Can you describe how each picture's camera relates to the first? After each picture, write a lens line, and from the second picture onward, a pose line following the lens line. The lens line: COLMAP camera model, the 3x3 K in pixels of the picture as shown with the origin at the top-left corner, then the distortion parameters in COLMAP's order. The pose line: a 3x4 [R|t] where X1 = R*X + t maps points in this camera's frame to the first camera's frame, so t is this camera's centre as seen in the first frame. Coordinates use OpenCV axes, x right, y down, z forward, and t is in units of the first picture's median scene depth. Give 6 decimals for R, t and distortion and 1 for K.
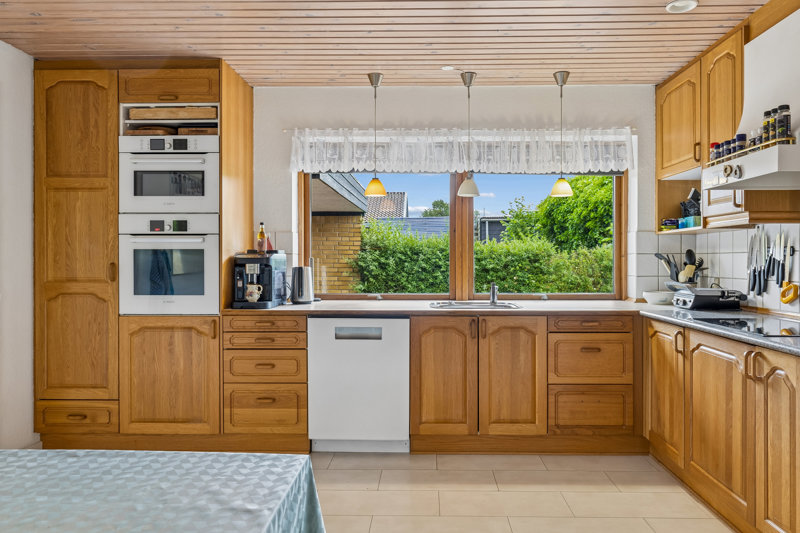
lens RADIAL K [[580.3, 0, 425.2], [0, 580.3, 265.5], [0, 0, 1]] dist [-0.000693, 0.000159]
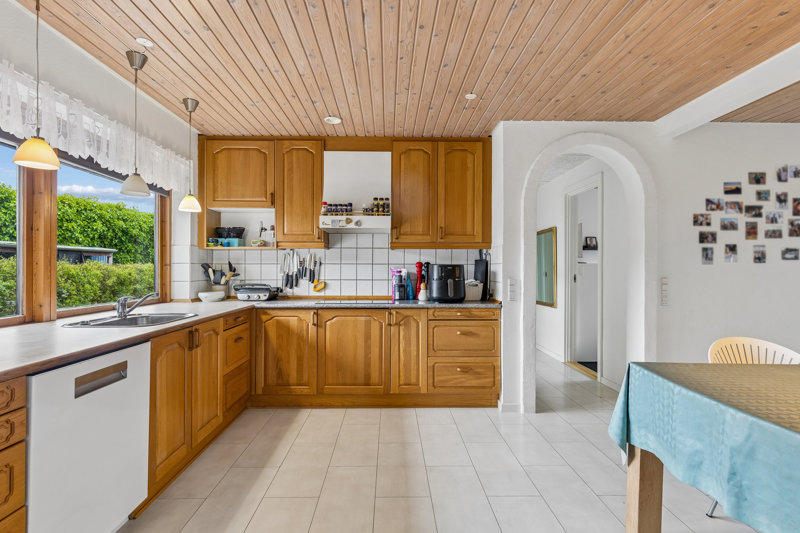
lens RADIAL K [[380.5, 0, 393.8], [0, 380.5, 265.2], [0, 0, 1]] dist [-0.000864, 0.000159]
pose [[-0.023780, 0.011030, 0.999656, -0.535328], [0.004349, 0.999931, -0.010929, -0.005072], [-0.999708, 0.004088, -0.023826, 0.664570]]
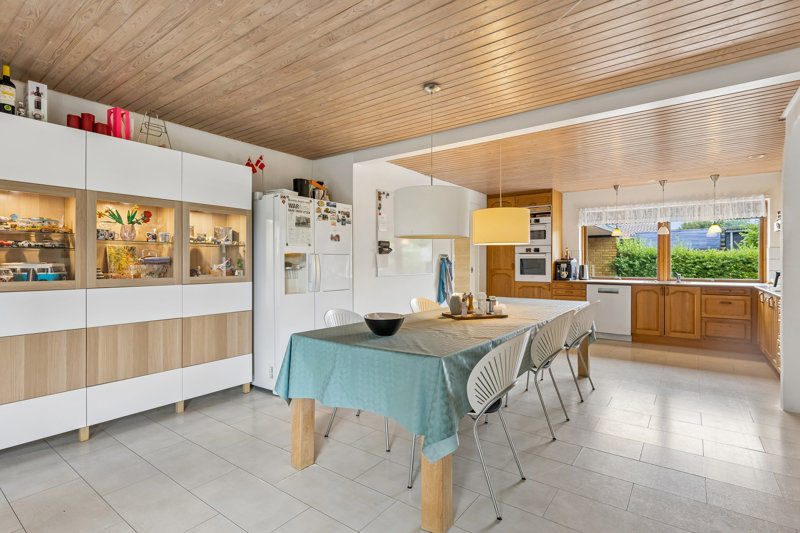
lens RADIAL K [[395.2, 0, 400.9], [0, 395.2, 263.7], [0, 0, 1]] dist [-0.001480, -0.000503]
pose [[0.808970, 0.001051, -0.587849, 0.164028], [-0.004508, 0.999980, -0.004416, 0.008495], [0.587833, 0.006222, 0.808958, -0.911297]]
